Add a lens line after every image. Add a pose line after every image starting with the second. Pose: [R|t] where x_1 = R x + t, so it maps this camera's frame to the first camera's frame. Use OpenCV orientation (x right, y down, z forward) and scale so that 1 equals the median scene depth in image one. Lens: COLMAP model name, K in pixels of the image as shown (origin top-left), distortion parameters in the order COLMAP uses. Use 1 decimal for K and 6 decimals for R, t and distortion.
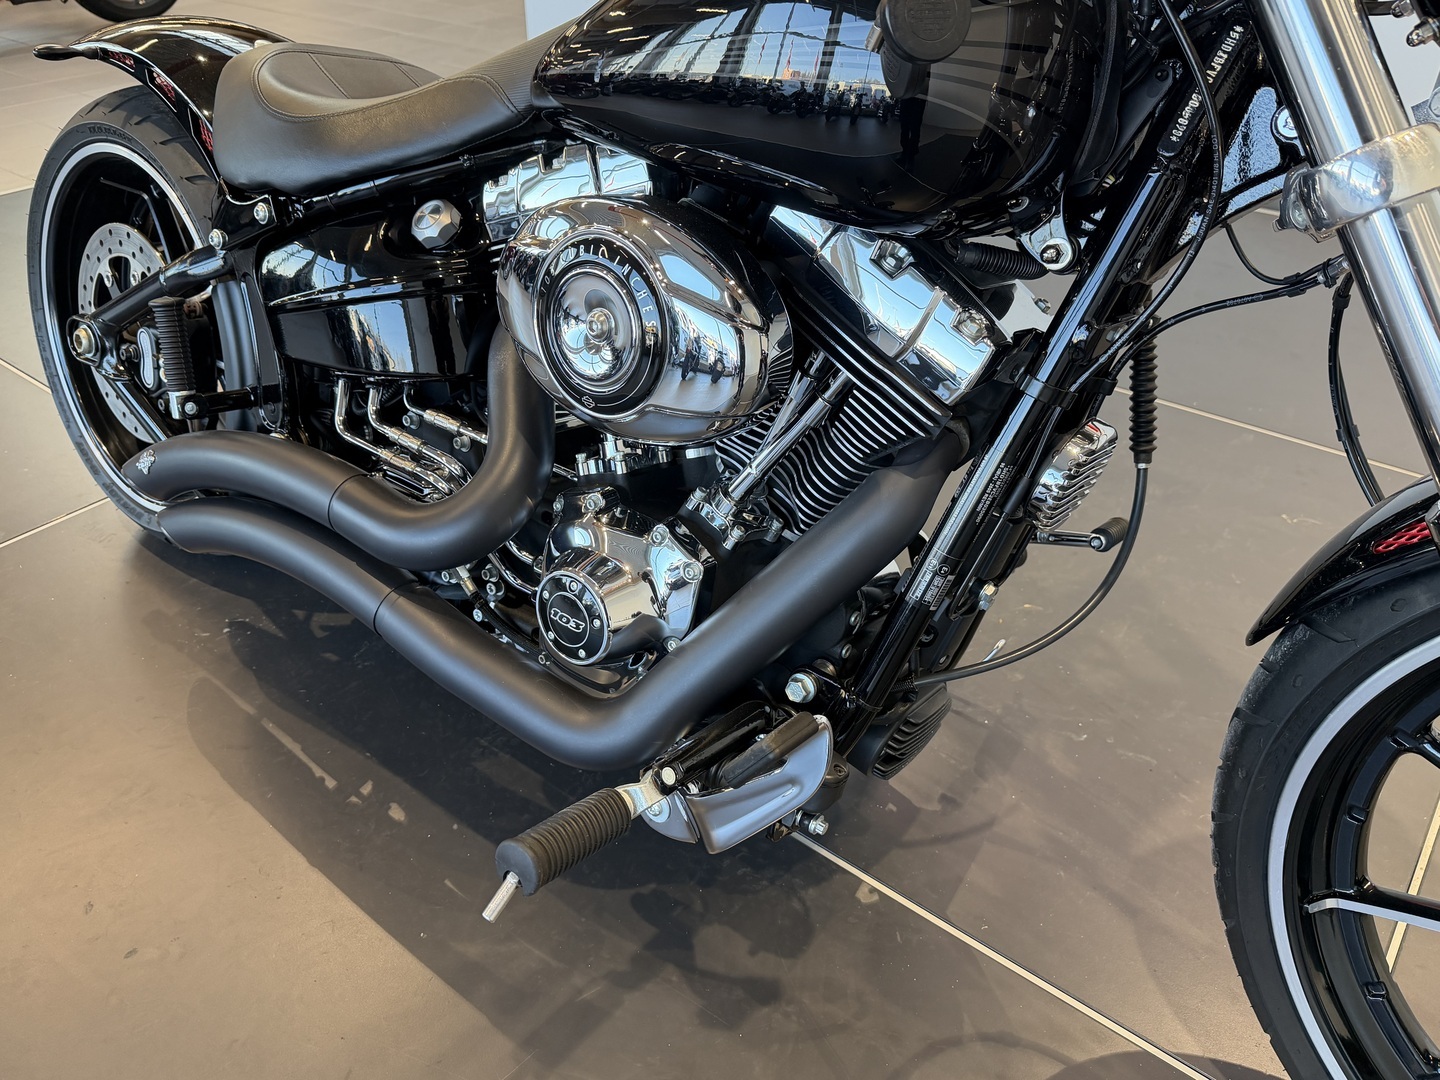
lens RADIAL K [[1109.3, 0, 710.5], [0, 1109.3, 537.4], [0, 0, 1]] dist [-0.004669, -0.005291]
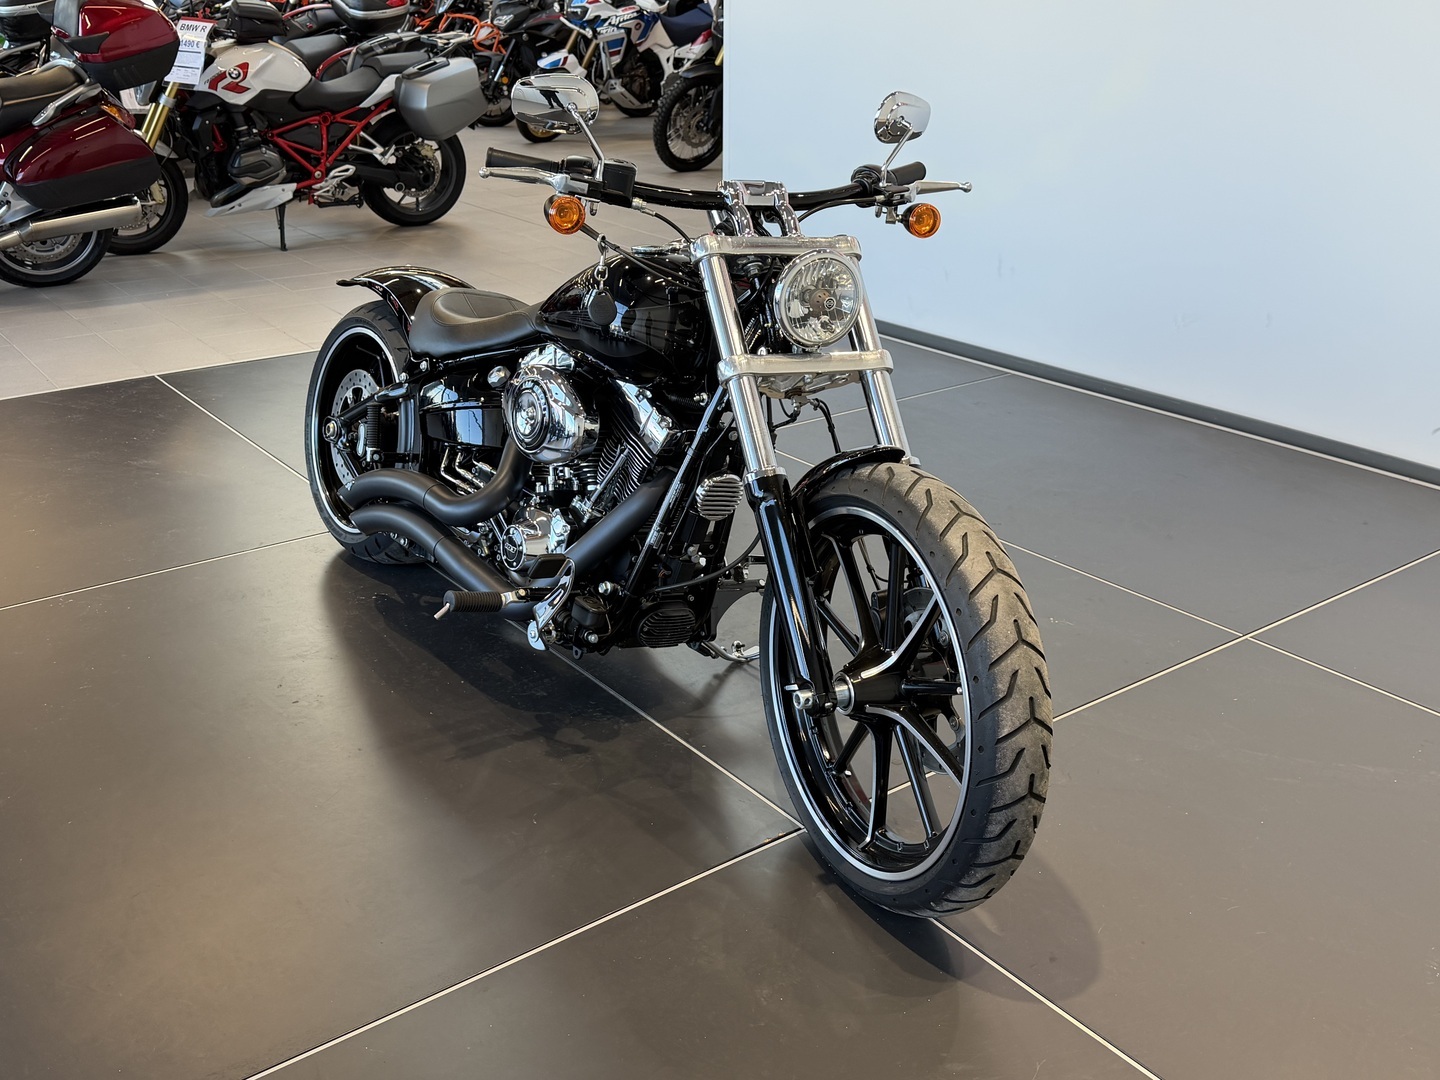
lens RADIAL K [[1383.2, 0, 720.0], [0, 1383.2, 540.0], [0, 0, 1]] dist [0.062698, 0.001134]
pose [[0.970236, 0.097898, -0.221492, 0.709372], [-0.141617, 0.971314, -0.191031, 0.423395], [0.196437, 0.216712, 0.956268, -1.253084]]
